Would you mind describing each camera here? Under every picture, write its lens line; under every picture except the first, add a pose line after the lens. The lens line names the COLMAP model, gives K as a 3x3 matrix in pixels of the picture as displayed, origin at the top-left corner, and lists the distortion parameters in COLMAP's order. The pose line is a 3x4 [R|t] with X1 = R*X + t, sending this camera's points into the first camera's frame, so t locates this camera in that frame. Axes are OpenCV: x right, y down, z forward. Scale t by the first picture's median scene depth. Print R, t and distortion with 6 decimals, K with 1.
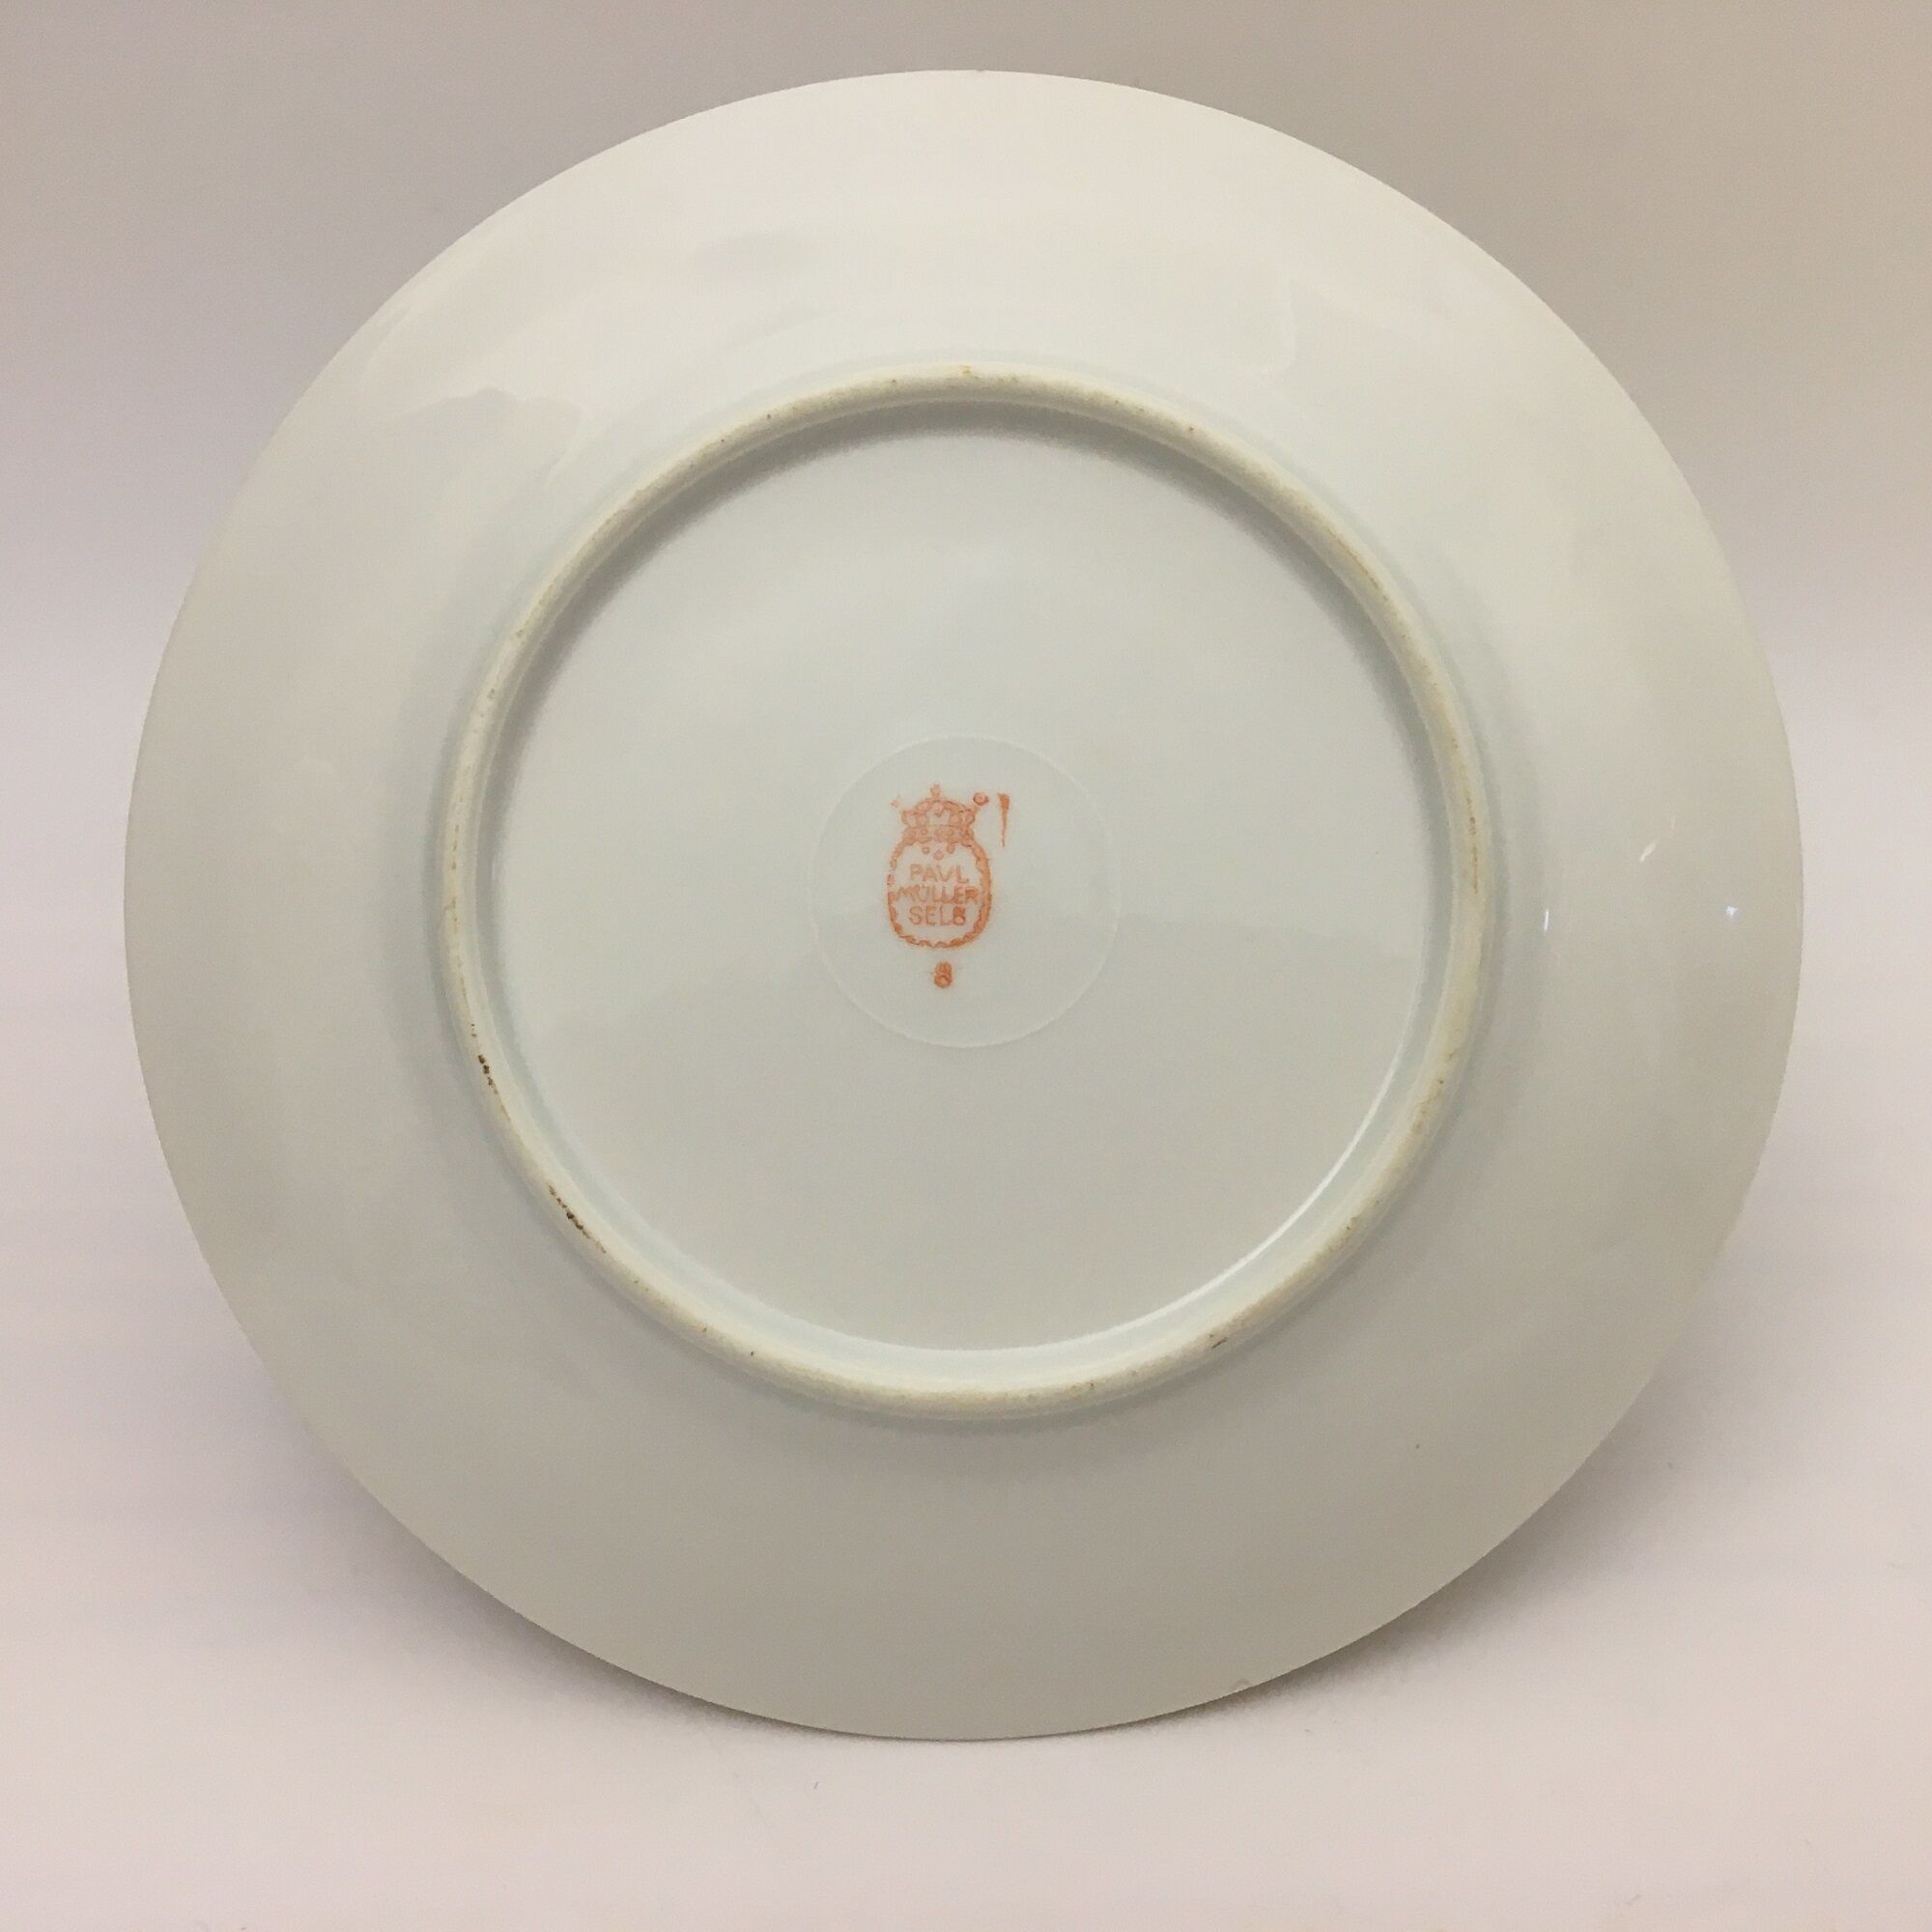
lens RADIAL K [[2217.8, 0, 966.3], [0, 2217.8, 966.7], [0, 0, 1]] dist [0.029235, 0.000000]
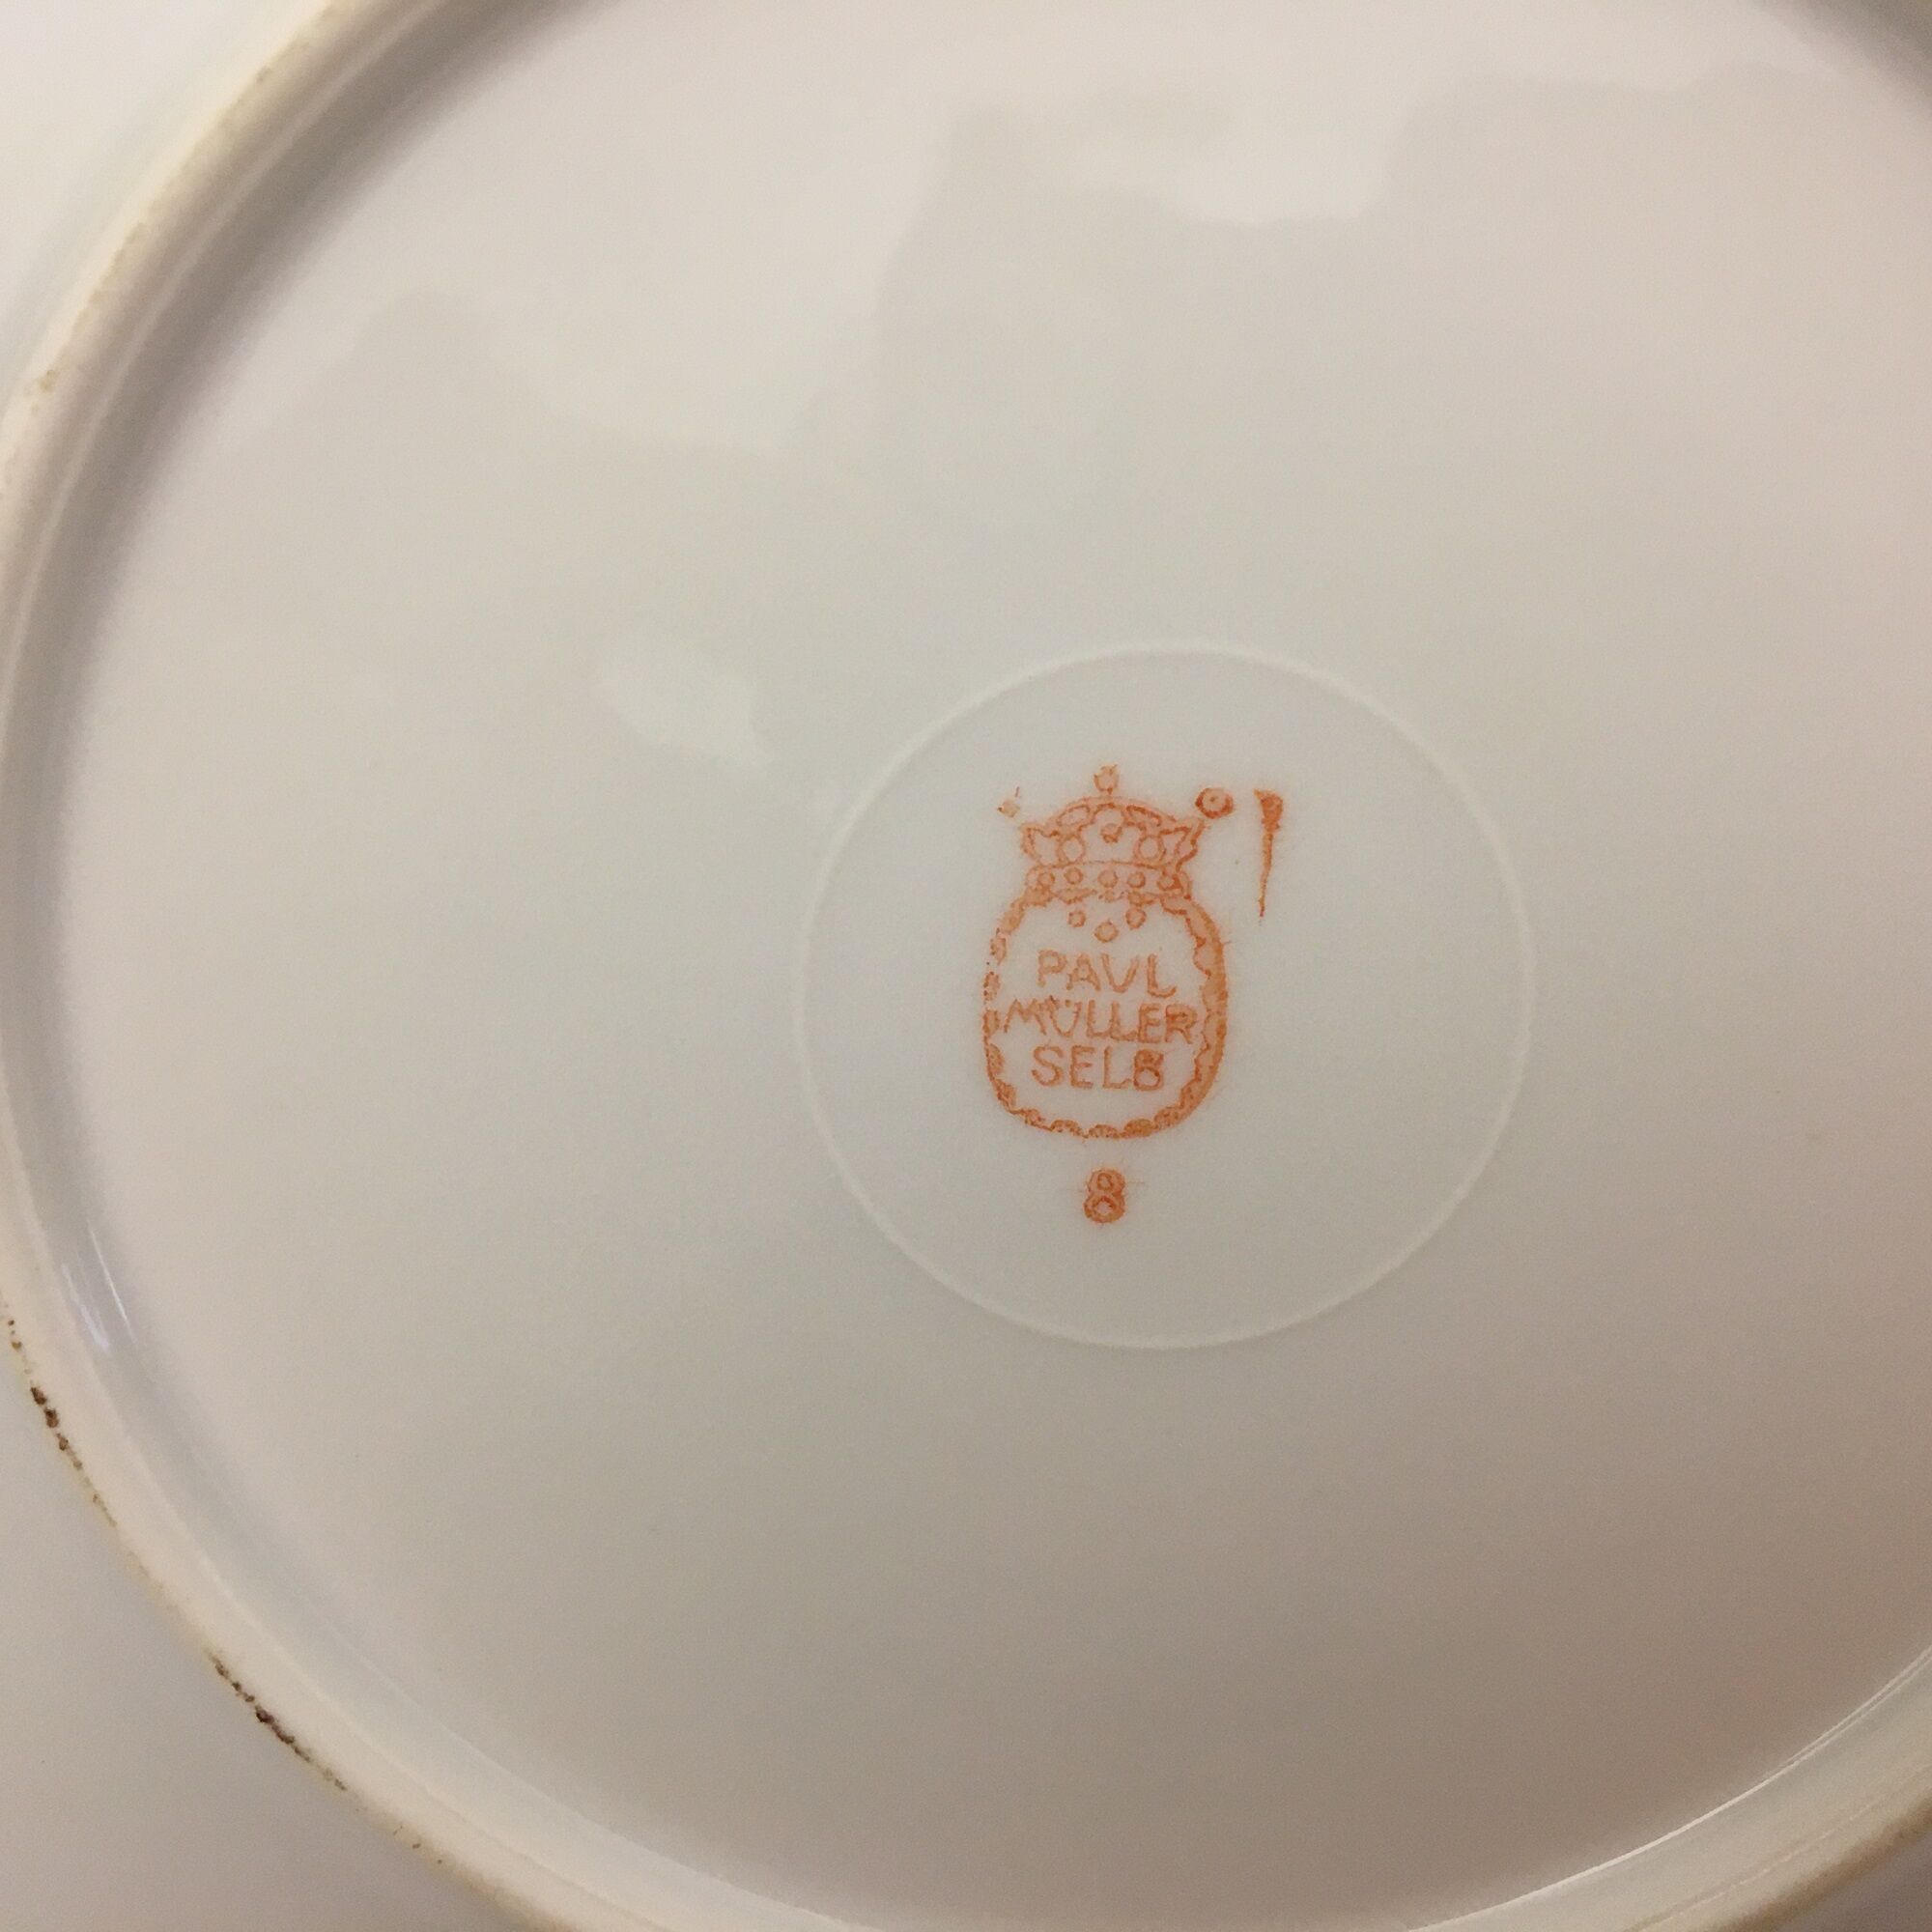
lens RADIAL K [[2217.8, 0, 944.1], [0, 2217.8, 892.1], [0, 0, 1]] dist [0.029235, 0.000000]
pose [[0.999633, 0.025684, 0.008651, -0.047221], [-0.027089, 0.956693, 0.289836, -0.178880], [-0.000832, -0.289964, 0.957037, 0.598851]]
